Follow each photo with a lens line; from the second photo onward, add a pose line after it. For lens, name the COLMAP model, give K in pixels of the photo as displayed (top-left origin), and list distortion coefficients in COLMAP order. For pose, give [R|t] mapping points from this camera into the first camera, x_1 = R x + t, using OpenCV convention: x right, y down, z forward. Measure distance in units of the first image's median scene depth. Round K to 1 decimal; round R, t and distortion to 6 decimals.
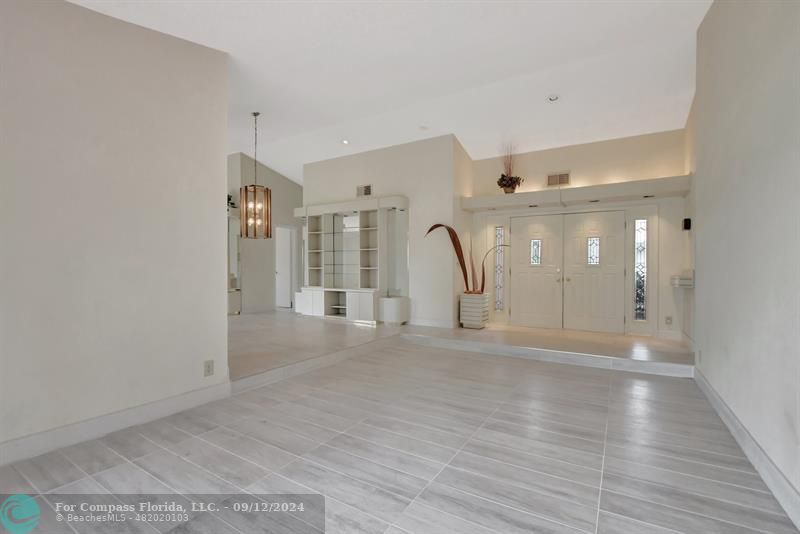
lens RADIAL K [[370.0, 0, 387.0], [0, 370.0, 271.4], [0, 0, 1]] dist [-0.021019, -0.000179]
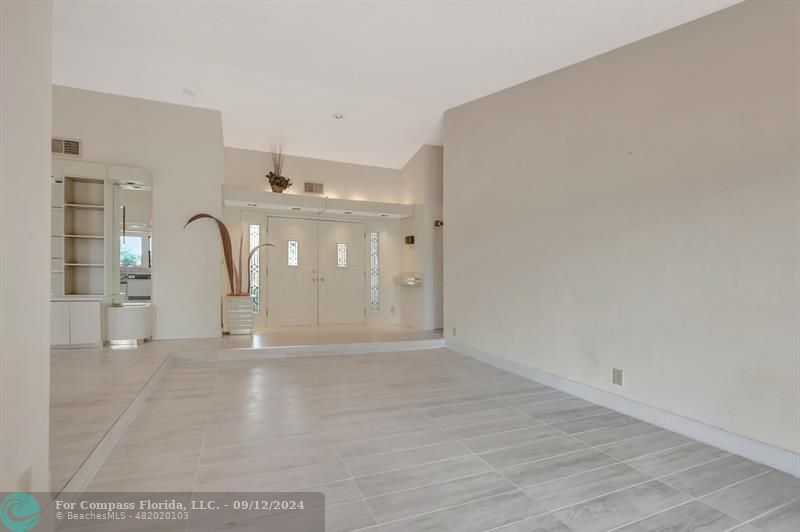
lens RADIAL K [[362.0, 0, 397.0], [0, 362.0, 272.1], [0, 0, 1]] dist [-0.015584, 0.000269]
pose [[0.586947, 0.007506, 0.809591, -0.268740], [-0.013905, 0.999903, 0.000810, -0.004345], [-0.809506, -0.011733, 0.586994, 0.179289]]
